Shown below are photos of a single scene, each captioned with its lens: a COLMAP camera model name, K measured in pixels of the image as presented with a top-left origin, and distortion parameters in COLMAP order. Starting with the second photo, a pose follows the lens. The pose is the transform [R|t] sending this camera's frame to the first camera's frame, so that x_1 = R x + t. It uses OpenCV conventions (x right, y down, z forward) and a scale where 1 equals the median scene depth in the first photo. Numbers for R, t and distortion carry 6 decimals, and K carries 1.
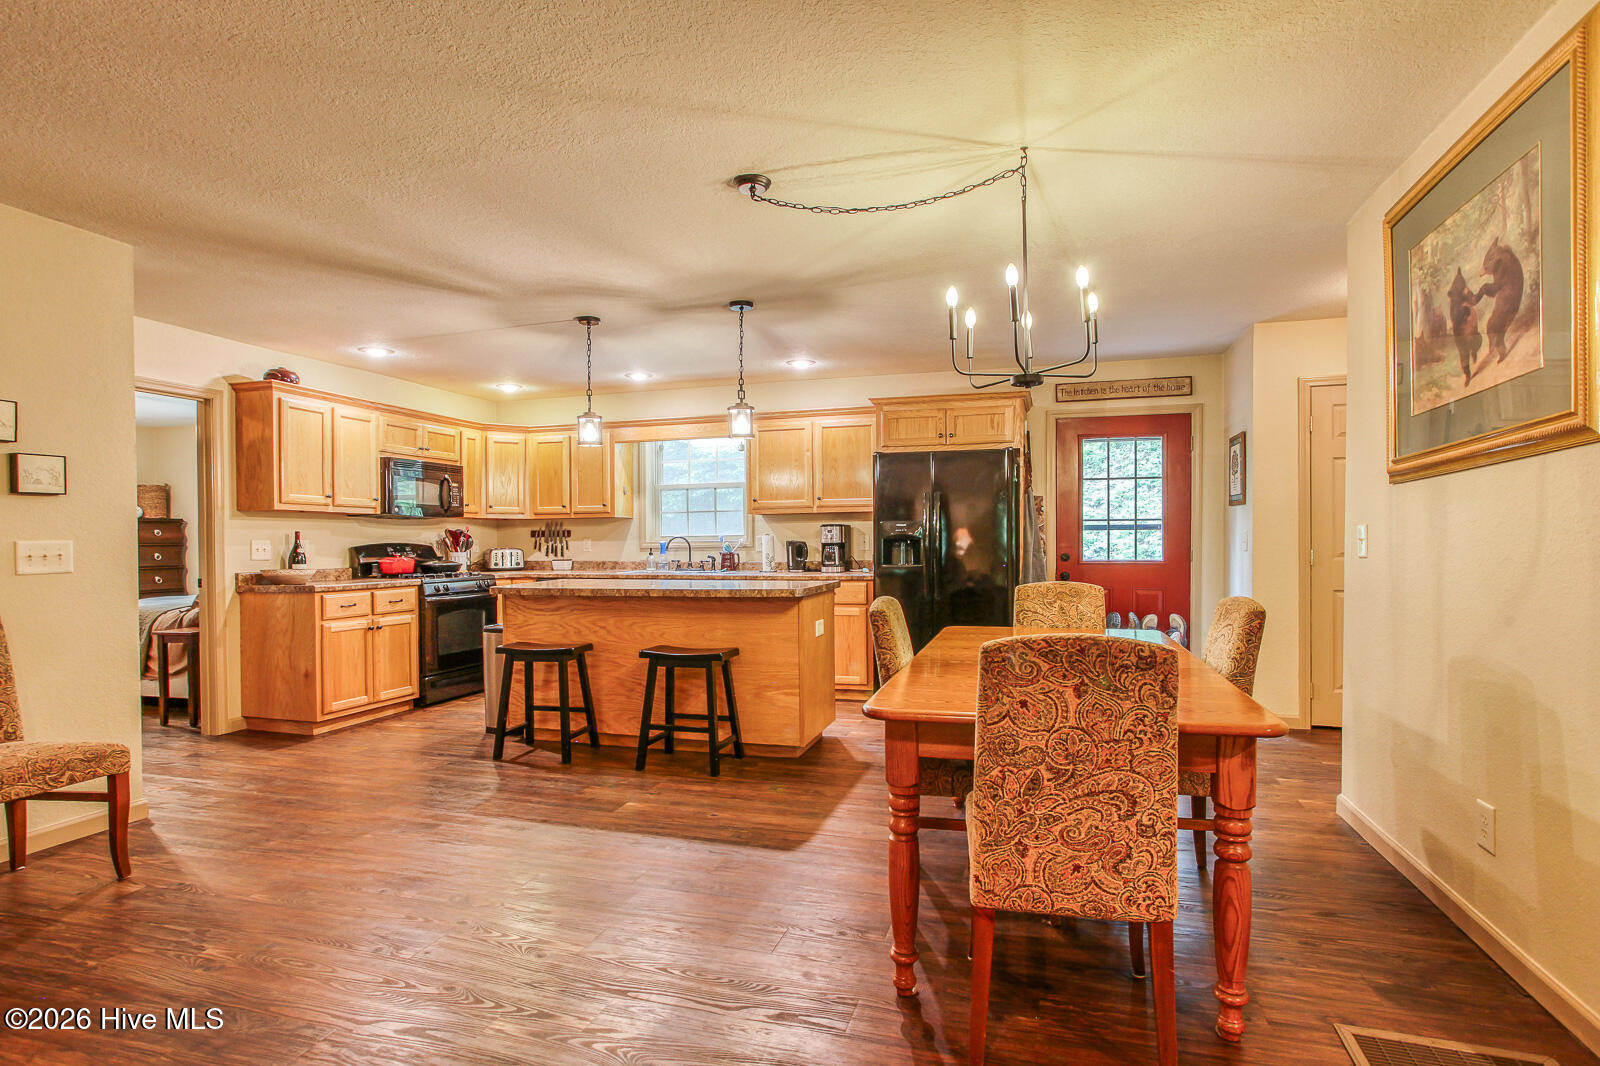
lens RADIAL K [[789.4, 0, 797.3], [0, 789.4, 543.3], [0, 0, 1]] dist [0.000255, 0.008737]
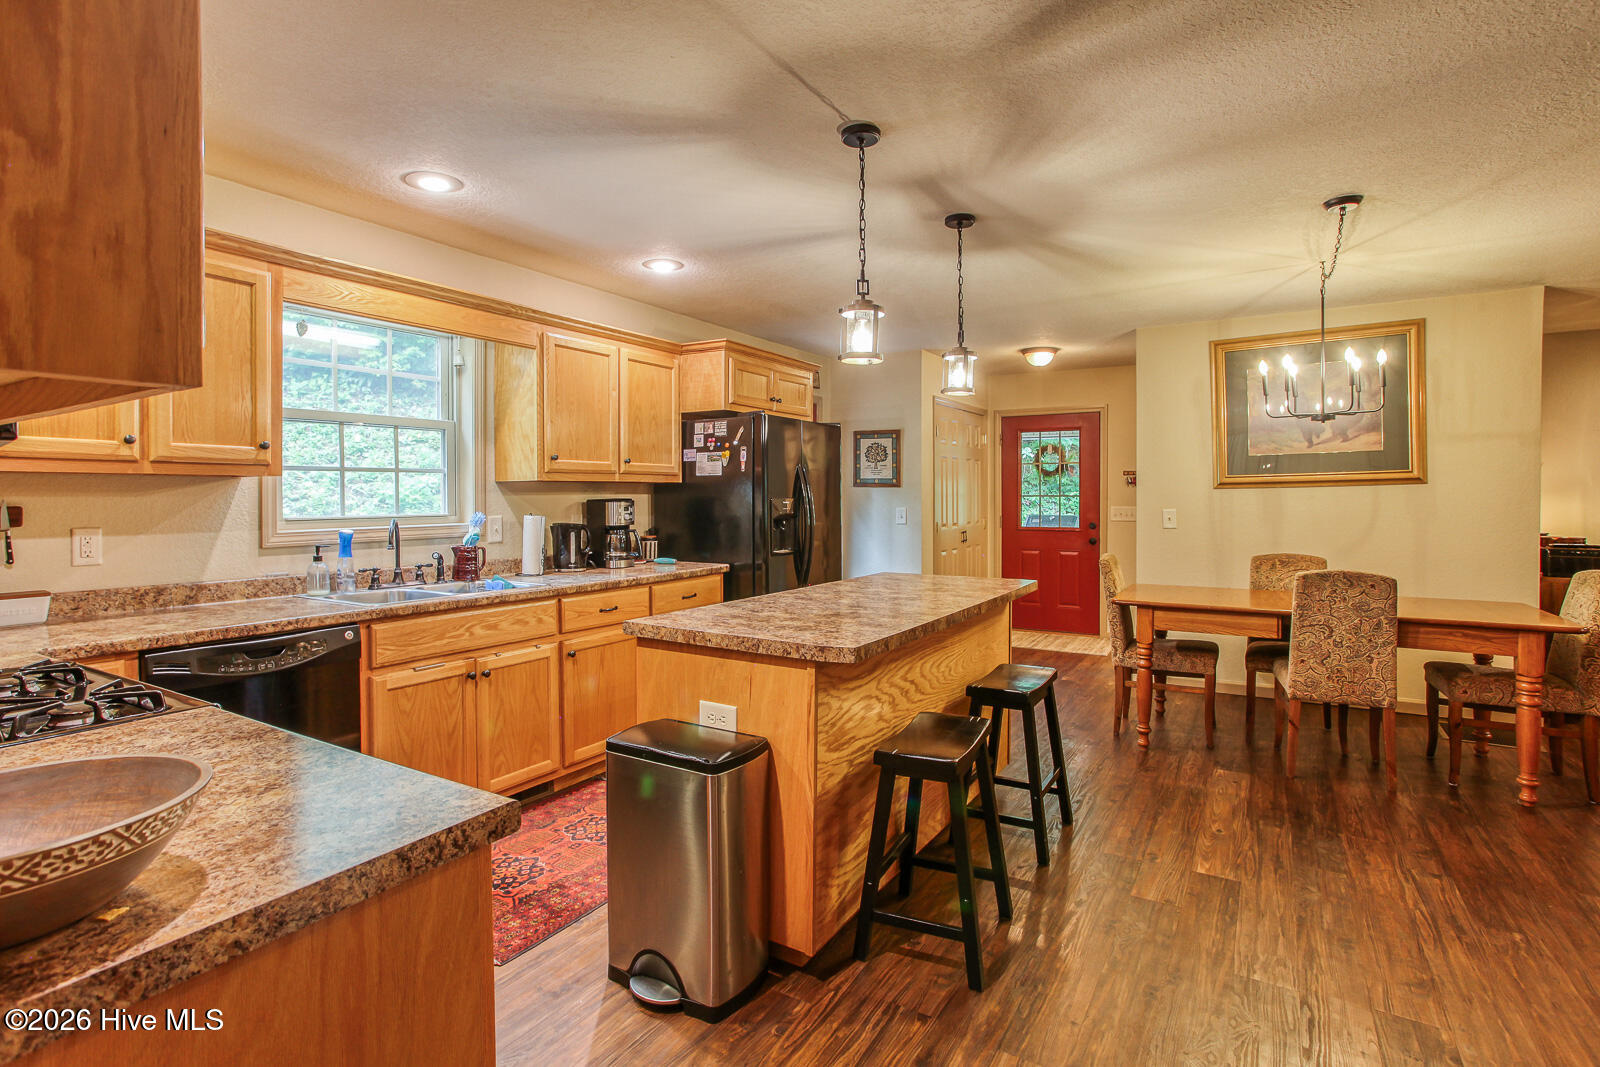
lens RADIAL K [[853.4, 0, 764.9], [0, 853.4, 490.8], [0, 0, 1]] dist [0.000736, 0.000469]
pose [[0.236794, 0.001992, 0.971558, -0.722276], [0.002033, 0.999995, -0.002546, -0.028094], [-0.971558, 0.002578, 0.236788, 0.776291]]
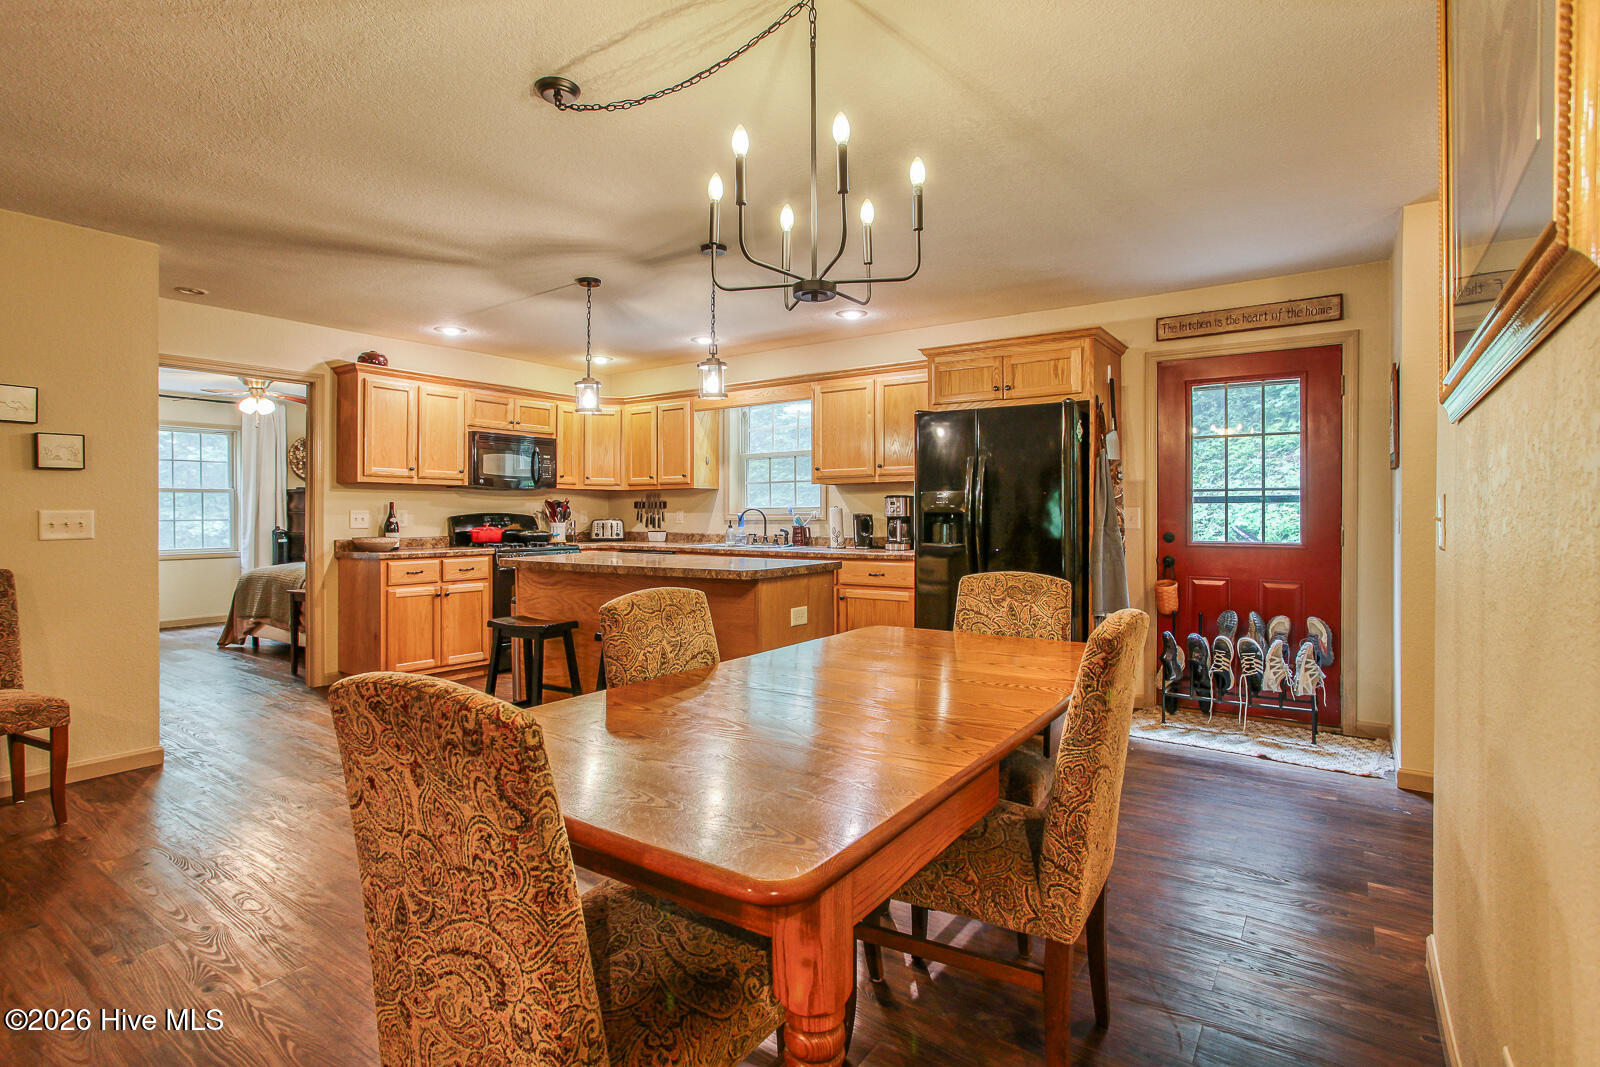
lens RADIAL K [[785.8, 0, 807.1], [0, 785.8, 508.7], [0, 0, 1]] dist [-0.002952, 0.007179]
pose [[0.955004, 0.004925, -0.296551, 0.226683], [-0.007064, 0.999956, -0.006143, -0.003503], [0.296508, 0.007962, 0.954997, 0.145382]]
